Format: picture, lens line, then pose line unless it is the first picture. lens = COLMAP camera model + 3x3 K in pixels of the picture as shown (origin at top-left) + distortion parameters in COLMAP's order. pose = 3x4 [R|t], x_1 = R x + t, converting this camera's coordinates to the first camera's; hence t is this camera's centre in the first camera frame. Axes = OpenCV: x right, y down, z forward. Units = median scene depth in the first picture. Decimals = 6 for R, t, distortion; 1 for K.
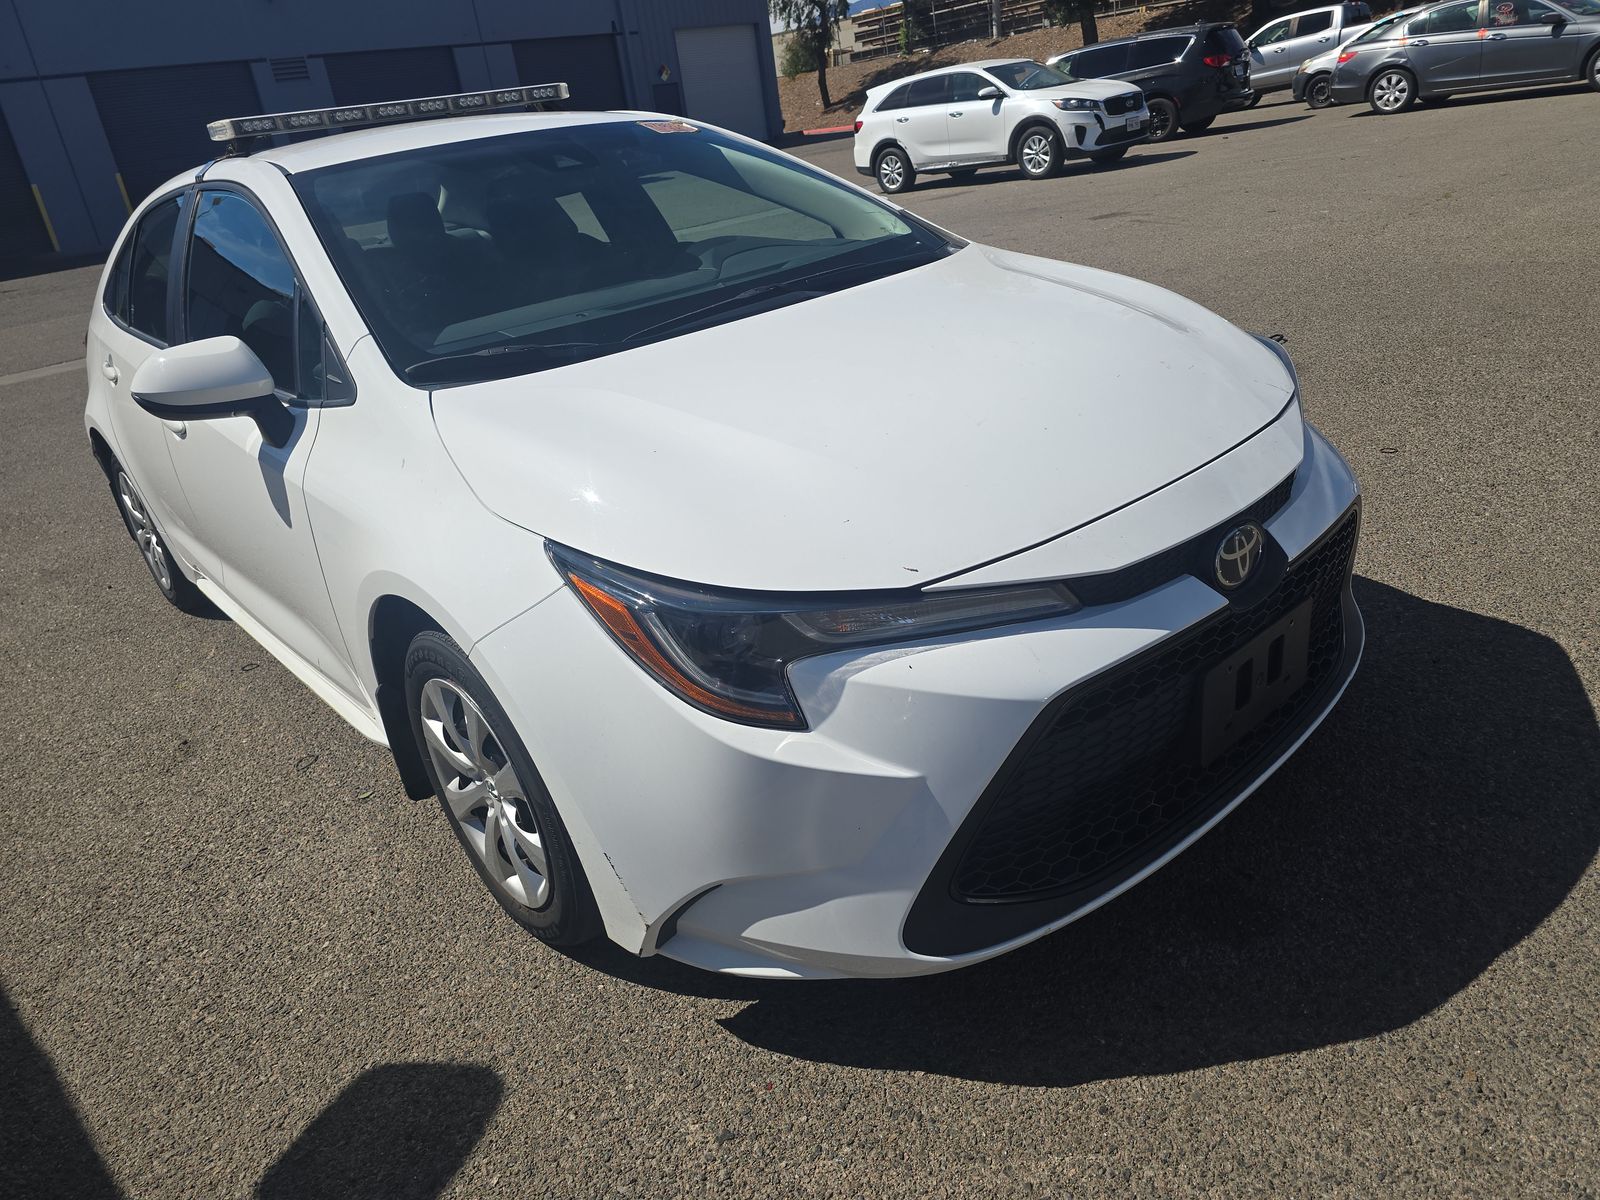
lens RADIAL K [[1073.5, 0, 799.6], [0, 1073.5, 576.5], [0, 0, 1]] dist [0.024689, -0.019292]
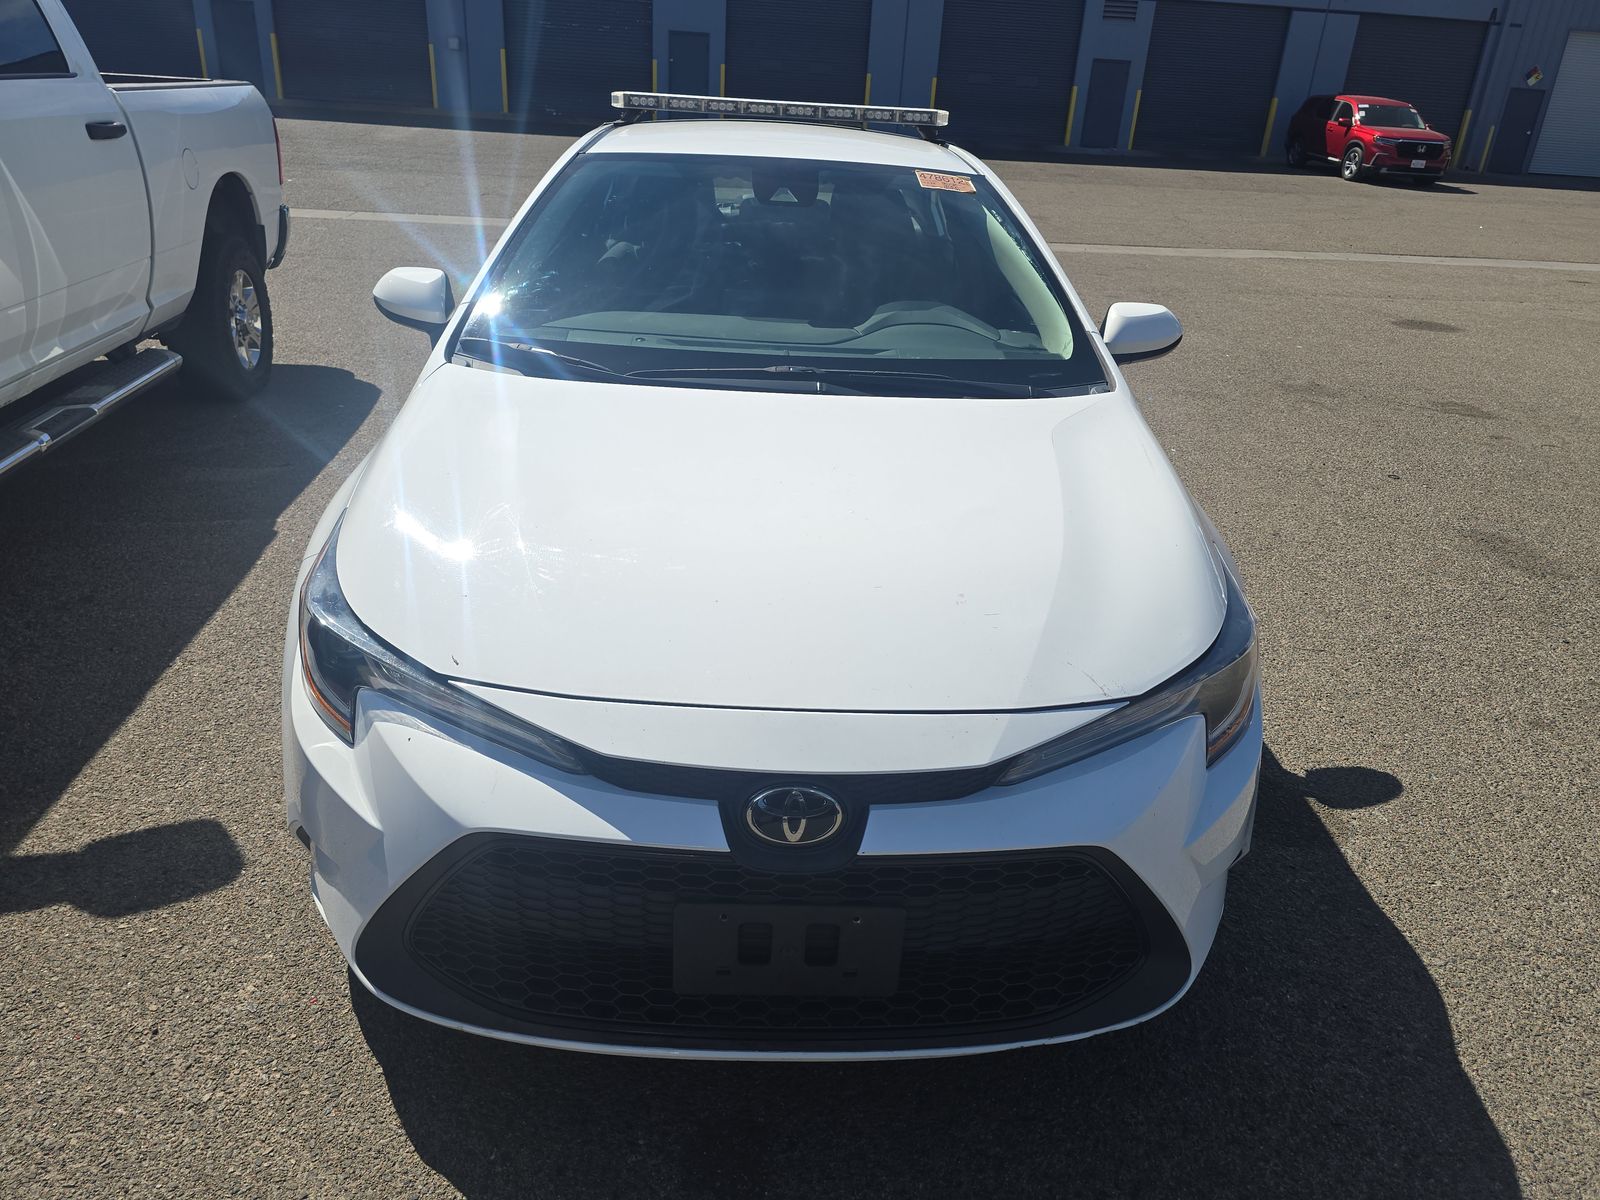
lens RADIAL K [[1081.1, 0, 798.1], [0, 1081.1, 573.0], [0, 0, 1]] dist [0.048033, -0.050727]
pose [[0.762286, 0.411877, -0.499277, 0.593877], [-0.395089, 0.907111, 0.145103, -0.257369], [0.512664, 0.086649, 0.854206, 0.153761]]
